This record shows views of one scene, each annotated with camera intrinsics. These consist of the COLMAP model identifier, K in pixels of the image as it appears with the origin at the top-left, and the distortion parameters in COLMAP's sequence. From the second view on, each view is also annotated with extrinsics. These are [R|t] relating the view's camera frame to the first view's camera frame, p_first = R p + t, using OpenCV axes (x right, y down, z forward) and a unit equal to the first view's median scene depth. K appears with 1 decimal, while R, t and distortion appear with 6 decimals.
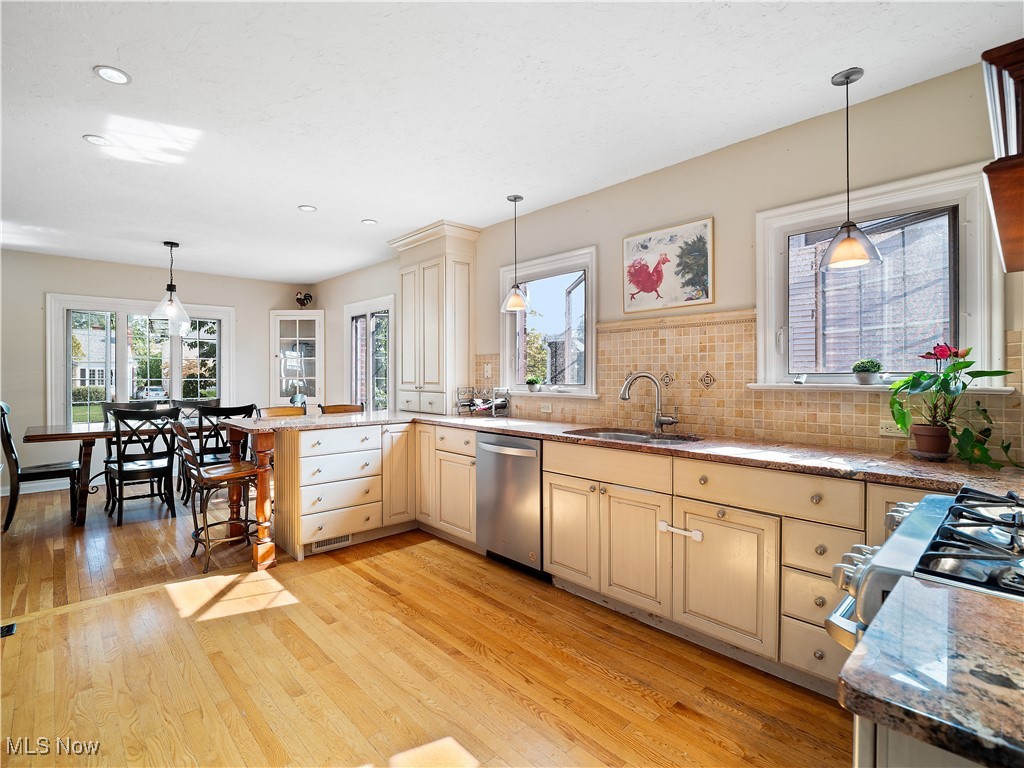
lens RADIAL K [[503.2, 0, 509.3], [0, 503.2, 374.4], [0, 0, 1]] dist [-0.001516, -0.000186]
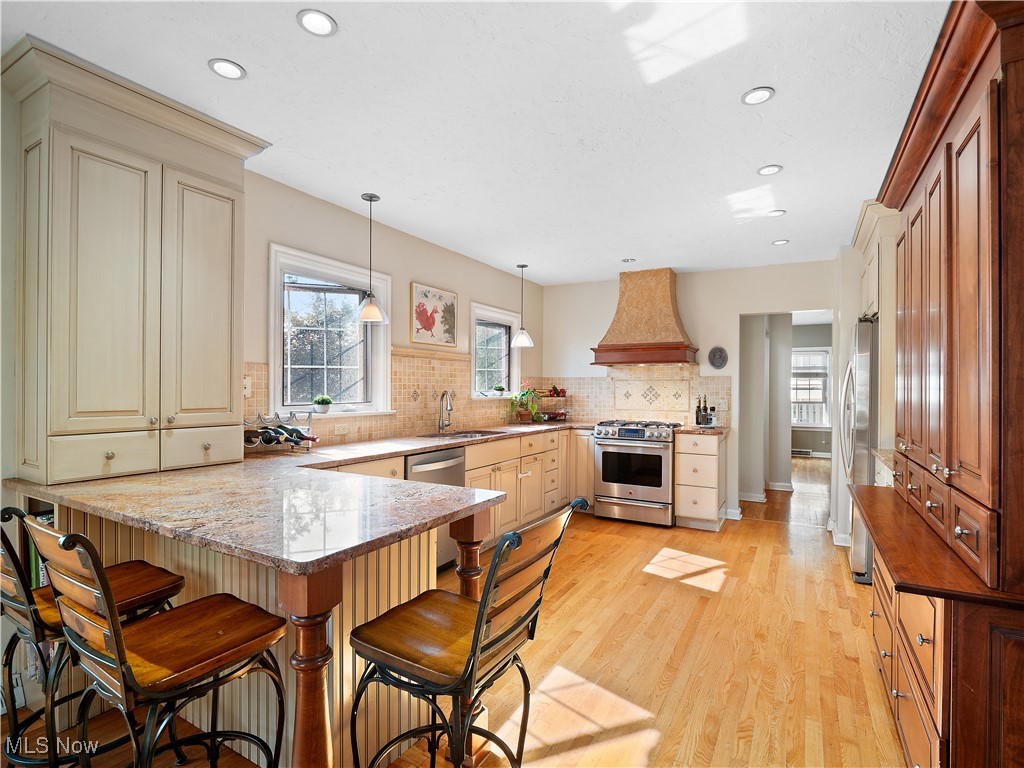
lens RADIAL K [[528.7, 0, 500.0], [0, 528.7, 388.6], [0, 0, 1]] dist [0.001714, 0.000738]
pose [[-0.307044, -0.000473, 0.951695, -1.156273], [-0.004748, 0.999988, -0.001035, -0.008665], [-0.951683, -0.004837, -0.307043, 1.287389]]
